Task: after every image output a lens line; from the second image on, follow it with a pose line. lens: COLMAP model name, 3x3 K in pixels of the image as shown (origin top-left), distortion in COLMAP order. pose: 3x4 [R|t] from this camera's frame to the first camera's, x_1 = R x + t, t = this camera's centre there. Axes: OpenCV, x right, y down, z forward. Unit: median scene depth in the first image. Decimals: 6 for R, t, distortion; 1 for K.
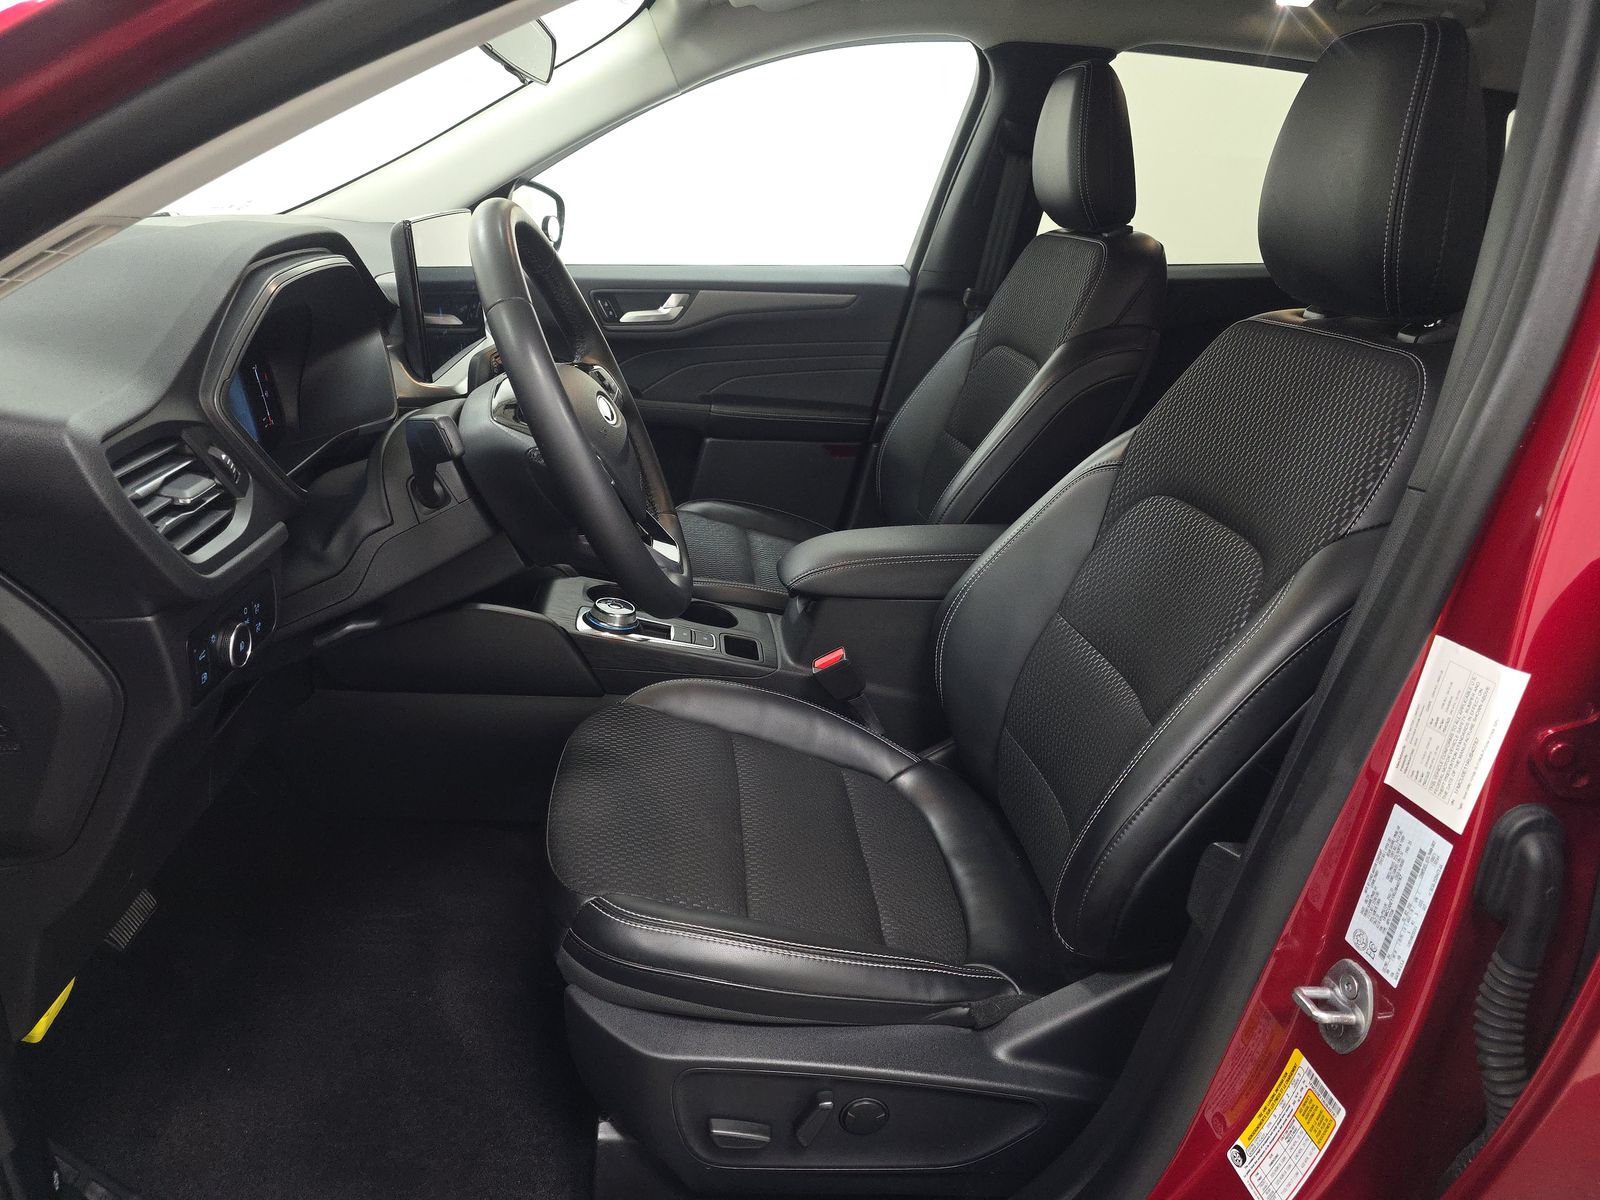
lens RADIAL K [[1048.9, 0, 812.1], [0, 1048.9, 605.4], [0, 0, 1]] dist [0.033803, -0.023453]
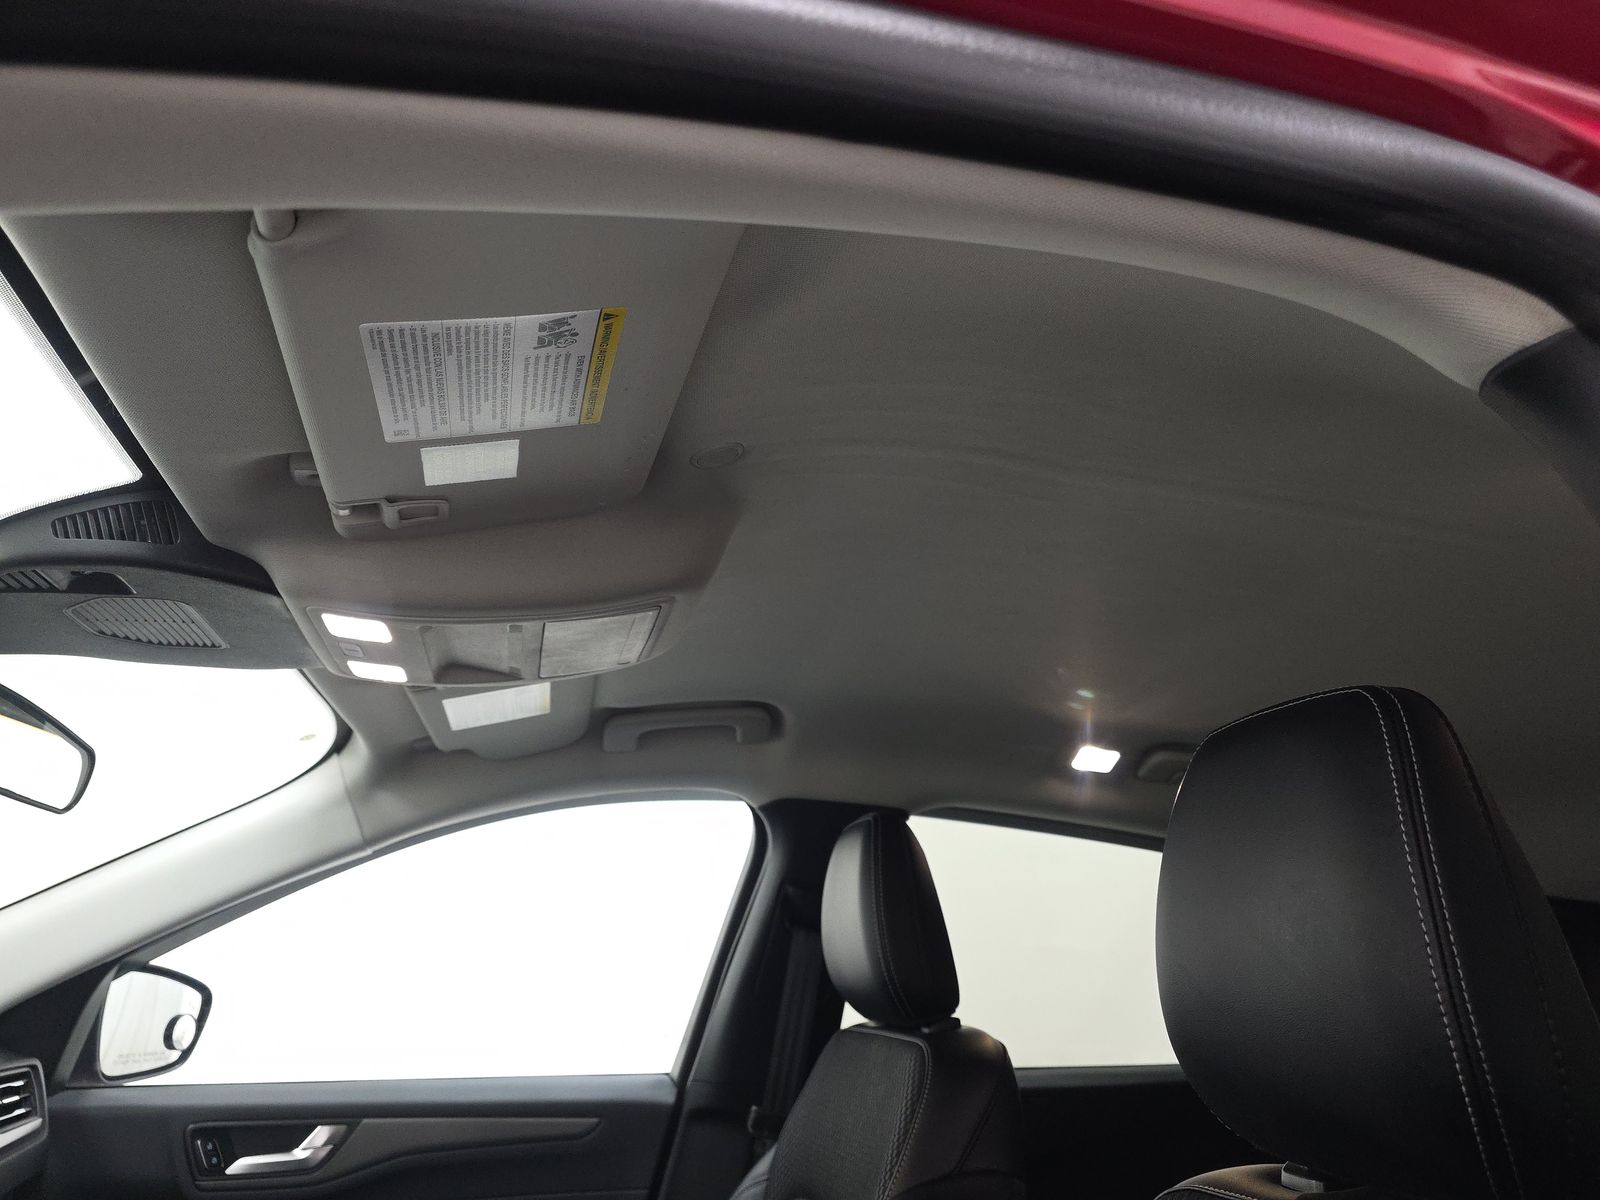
lens RADIAL K [[1048.9, 0, 813.9], [0, 1048.9, 612.4], [0, 0, 1]] dist [0.033803, -0.023453]
pose [[0.988724, 0.045251, 0.142752, 0.074719], [0.059192, 0.757538, -0.650102, -0.089695], [-0.137558, 0.651221, 0.746317, 0.247228]]
